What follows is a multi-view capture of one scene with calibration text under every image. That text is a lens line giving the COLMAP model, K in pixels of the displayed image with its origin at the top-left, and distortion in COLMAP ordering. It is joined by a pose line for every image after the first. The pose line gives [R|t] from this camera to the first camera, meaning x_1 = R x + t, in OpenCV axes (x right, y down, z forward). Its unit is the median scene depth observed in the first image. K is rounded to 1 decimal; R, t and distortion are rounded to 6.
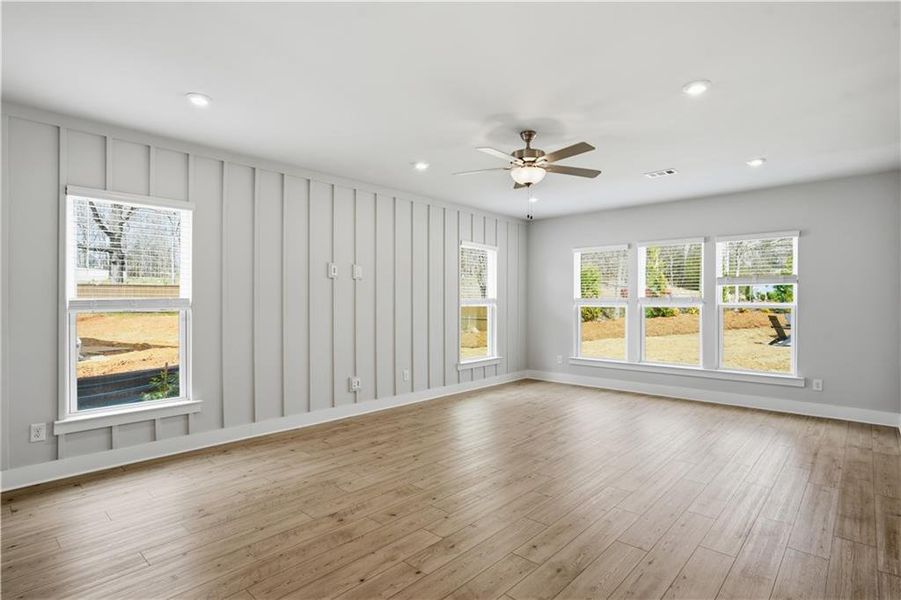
lens RADIAL K [[459.9, 0, 449.8], [0, 459.9, 302.6], [0, 0, 1]] dist [-0.041986, 0.021236]
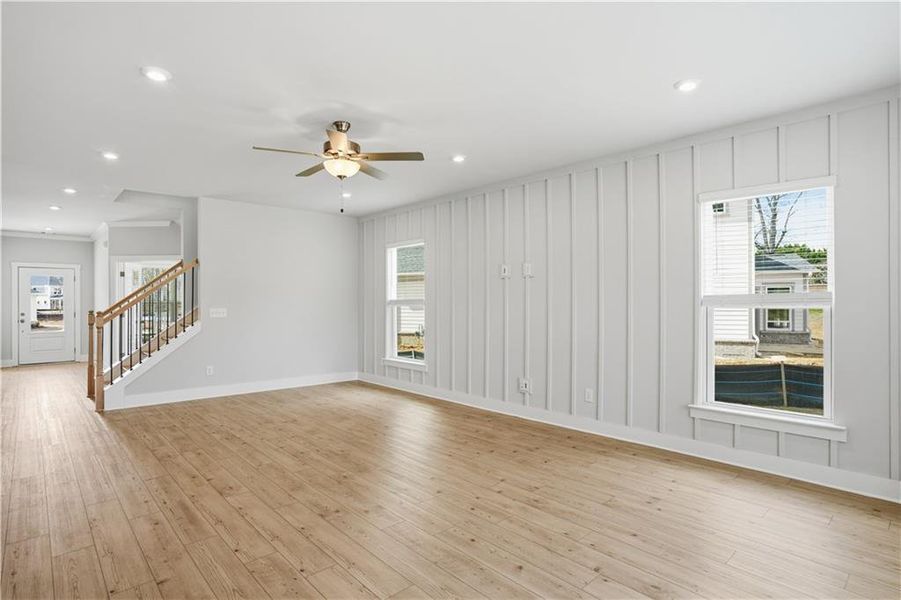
lens RADIAL K [[473.3, 0, 413.7], [0, 473.3, 298.1], [0, 0, 1]] dist [-0.014107, 0.000050]
pose [[-0.134570, -0.008532, -0.990867, 1.000391], [0.001284, 0.999961, -0.008785, 0.002102], [0.990903, -0.002454, -0.134554, 1.112717]]
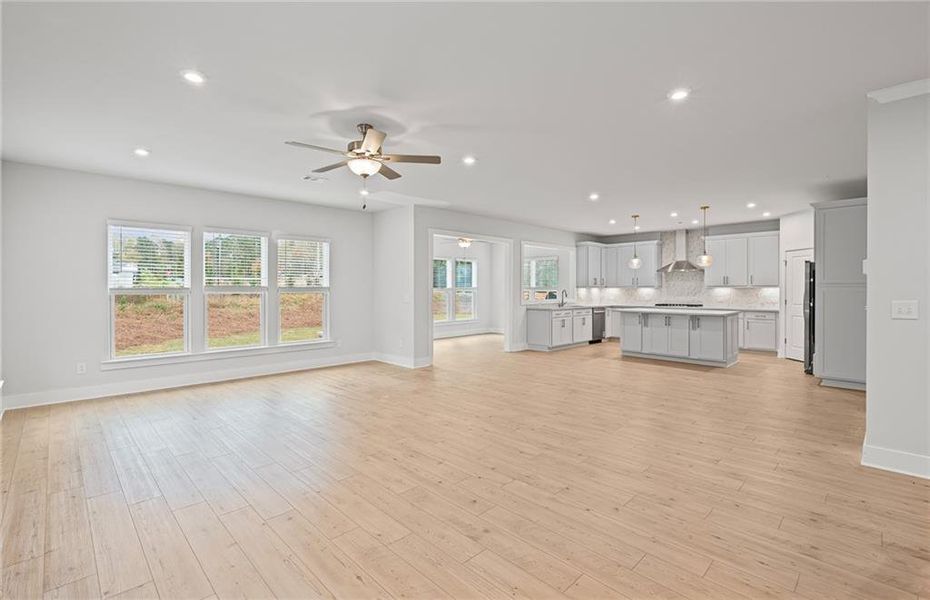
lens RADIAL K [[415.9, 0, 464.7], [0, 415.9, 293.8], [0, 0, 1]] dist [-0.002910, -0.000079]
pose [[0.042270, -0.012638, 0.999026, -0.673515], [-0.000638, 0.999919, 0.012677, -0.002037], [-0.999106, -0.001173, 0.042258, 0.641942]]
